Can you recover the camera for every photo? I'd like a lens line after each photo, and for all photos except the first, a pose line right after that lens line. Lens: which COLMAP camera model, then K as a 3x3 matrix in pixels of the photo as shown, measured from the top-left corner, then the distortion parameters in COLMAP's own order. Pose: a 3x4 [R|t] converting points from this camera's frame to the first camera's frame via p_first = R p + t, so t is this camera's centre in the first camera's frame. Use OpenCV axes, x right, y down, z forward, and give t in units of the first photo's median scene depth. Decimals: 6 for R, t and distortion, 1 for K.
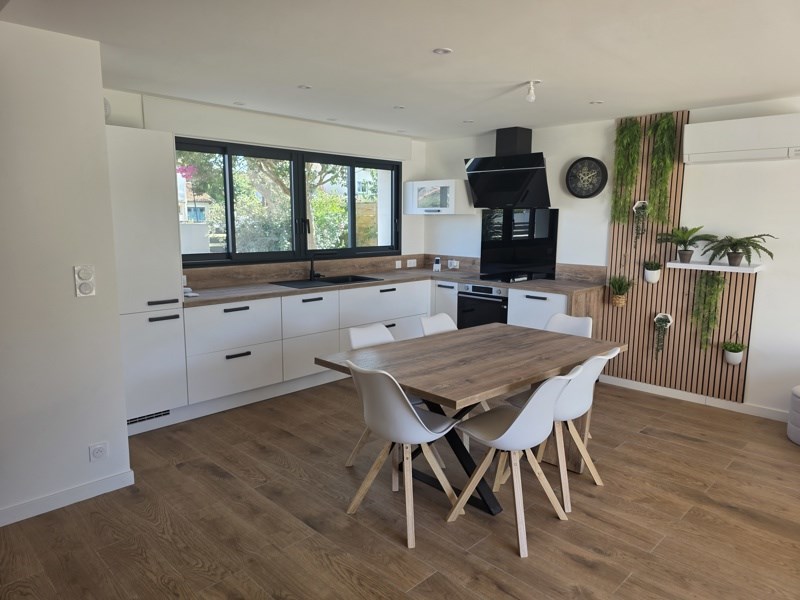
lens RADIAL K [[542.1, 0, 400.0], [0, 542.1, 300.0], [0, 0, 1]] dist [0.029101, -0.002216]
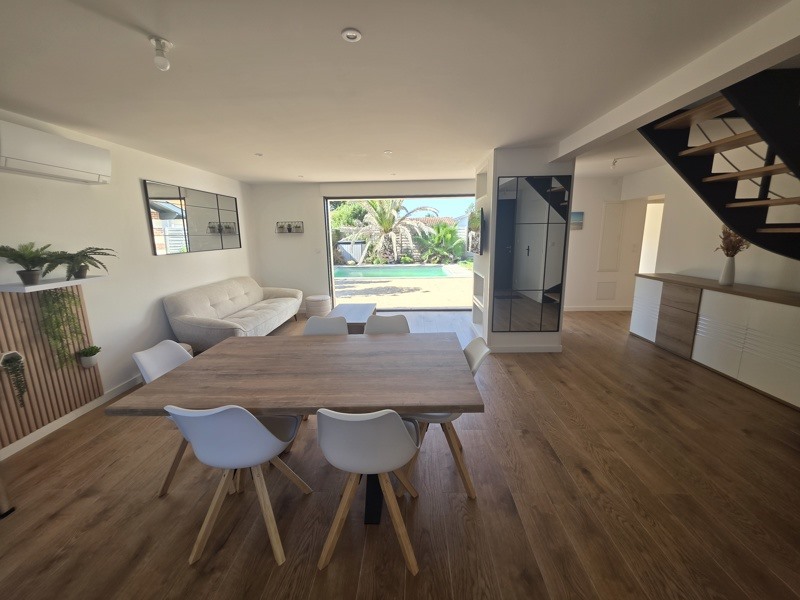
lens RADIAL K [[320.7, 0, 402.3], [0, 320.7, 295.2], [0, 0, 1]] dist [0.001263, 0.000005]
pose [[-0.681165, -0.135122, 0.719552, -0.262540], [0.123052, 0.947710, 0.294454, -0.131305], [-0.721715, 0.289114, -0.628921, 0.898089]]
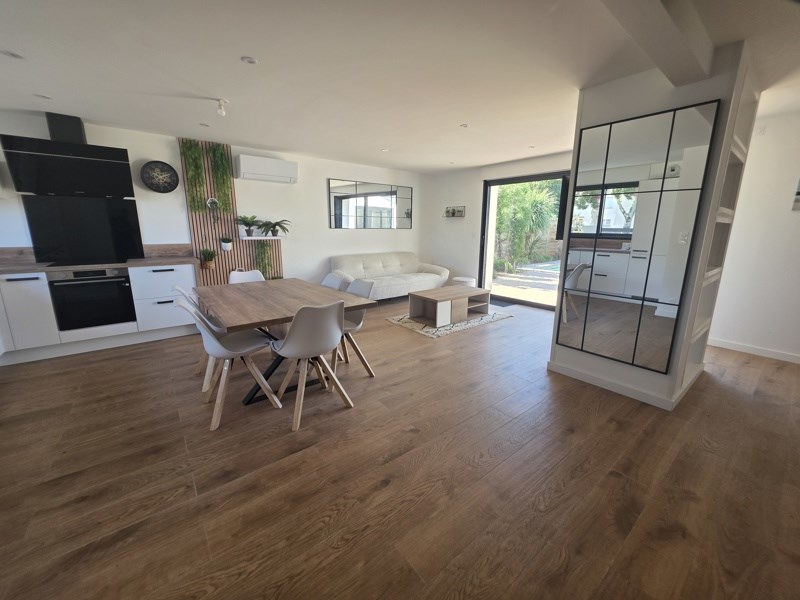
lens RADIAL K [[320.7, 0, 402.3], [0, 320.7, 295.2], [0, 0, 1]] dist [0.001263, 0.000005]
pose [[0.111822, -0.211697, 0.970917, -0.466722], [0.144913, 0.970074, 0.194824, -0.014757], [-0.983105, 0.118913, 0.139153, 0.395332]]
